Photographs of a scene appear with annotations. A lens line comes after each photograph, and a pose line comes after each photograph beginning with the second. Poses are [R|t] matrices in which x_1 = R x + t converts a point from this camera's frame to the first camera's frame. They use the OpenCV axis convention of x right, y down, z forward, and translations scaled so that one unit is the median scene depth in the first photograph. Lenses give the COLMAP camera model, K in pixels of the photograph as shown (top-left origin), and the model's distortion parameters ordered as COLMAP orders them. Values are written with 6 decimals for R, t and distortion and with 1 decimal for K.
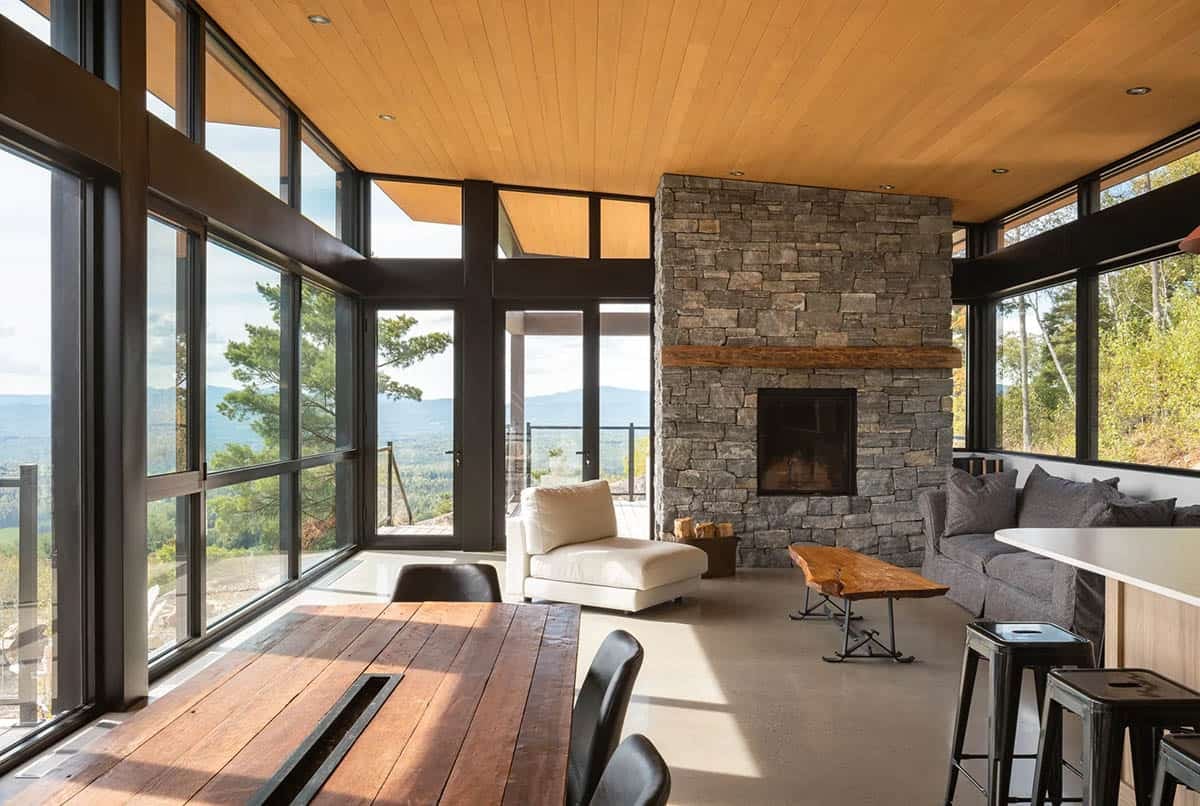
lens RADIAL K [[1013.7, 0, 600.0], [0, 1013.7, 403.0], [0, 0, 1]] dist [-0.017686, -0.002192]
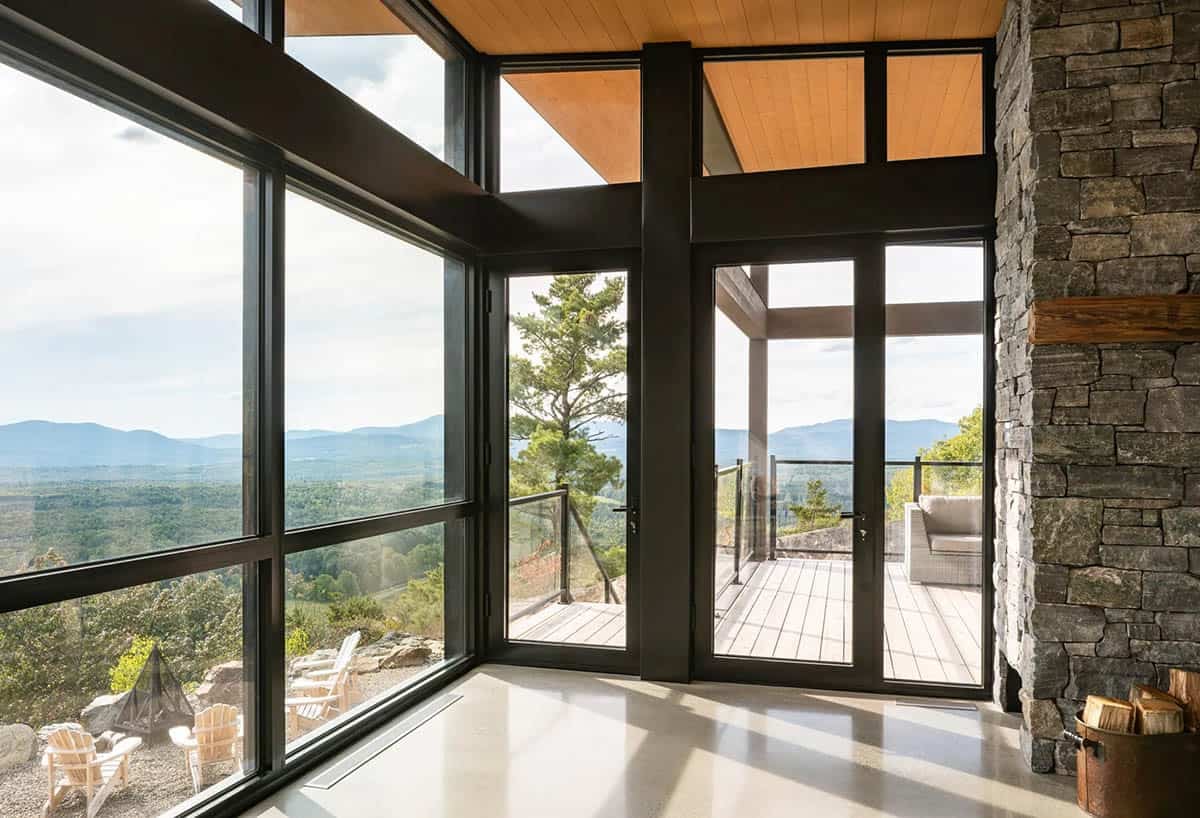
lens RADIAL K [[921.2, 0, 599.2], [0, 921.2, 444.4], [0, 0, 1]] dist [0.000264, 0.003410]
pose [[0.962766, 0.000210, -0.270335, -0.016371], [0.003390, 0.999912, 0.012847, 0.003708], [0.270314, -0.013285, 0.962681, 0.535492]]
